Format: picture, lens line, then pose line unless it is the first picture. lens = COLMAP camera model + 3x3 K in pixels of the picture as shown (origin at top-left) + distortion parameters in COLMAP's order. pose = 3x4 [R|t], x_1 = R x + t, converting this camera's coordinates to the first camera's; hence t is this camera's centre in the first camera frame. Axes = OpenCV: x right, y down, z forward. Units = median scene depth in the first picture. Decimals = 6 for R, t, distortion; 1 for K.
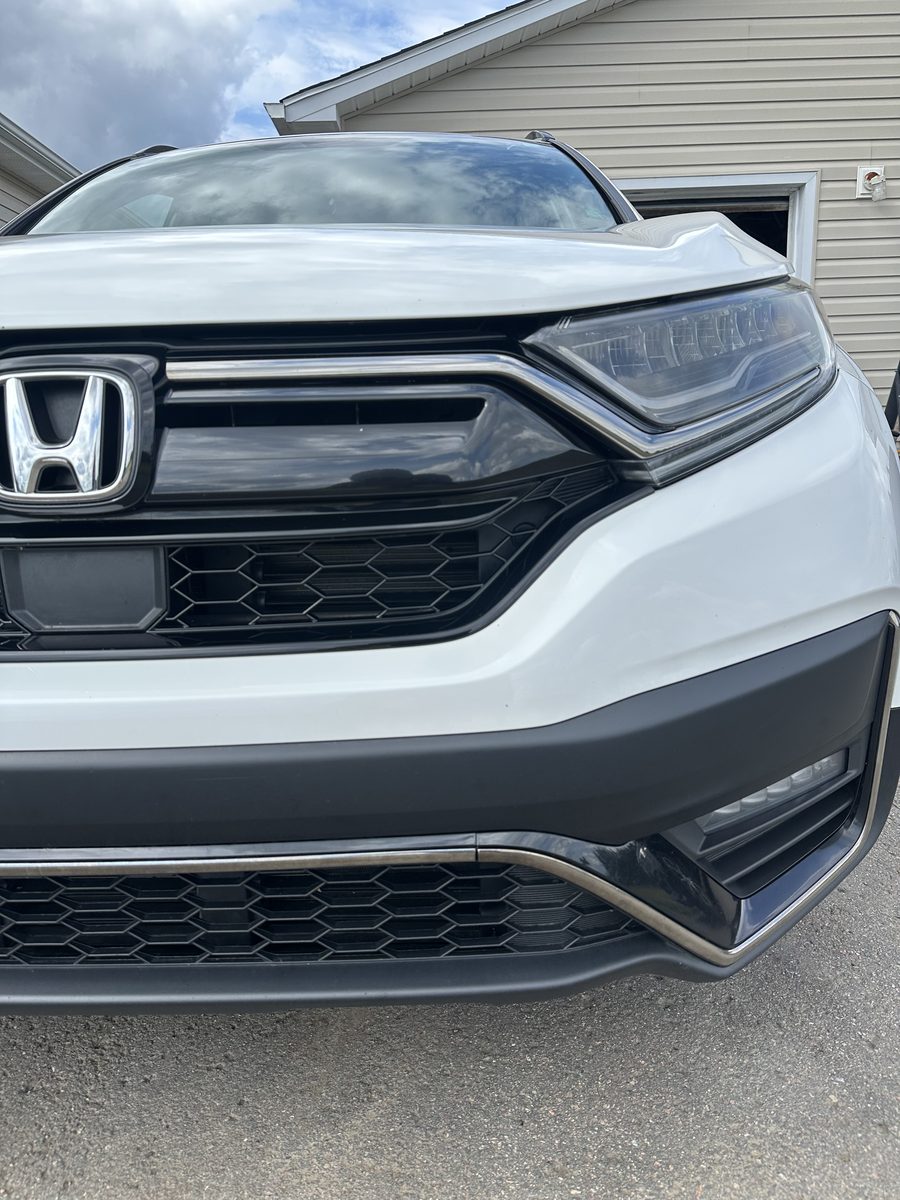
lens RADIAL K [[794.0, 0, 449.6], [0, 794.0, 584.5], [0, 0, 1]] dist [0.000541, -0.002406]
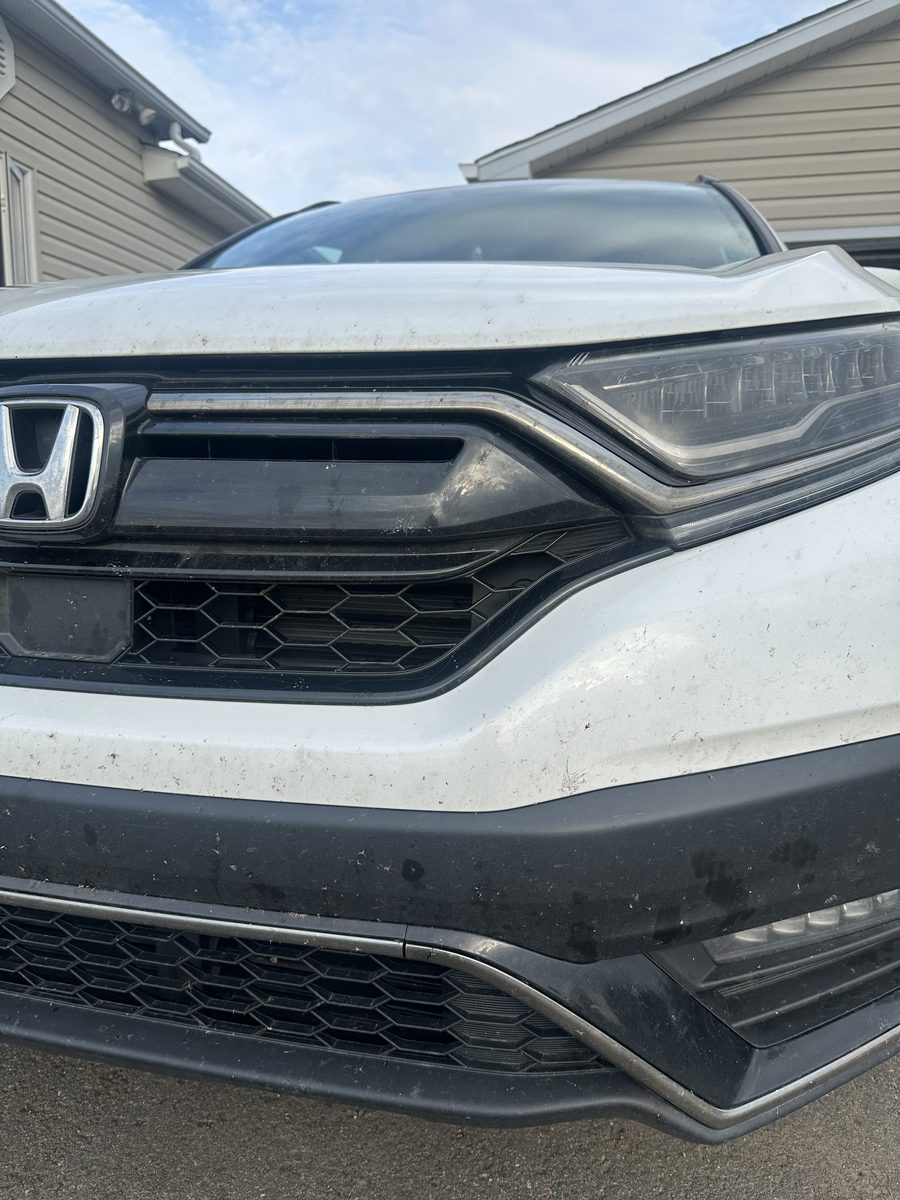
lens RADIAL K [[809.3, 0, 450.0], [0, 809.3, 600.0], [0, 0, 1]] dist [-0.002311, -0.004356]
pose [[0.976615, 0.068551, -0.203776, 0.220225], [-0.078206, 0.996146, -0.039704, -0.012503], [0.200269, 0.054712, 0.978212, 0.099208]]
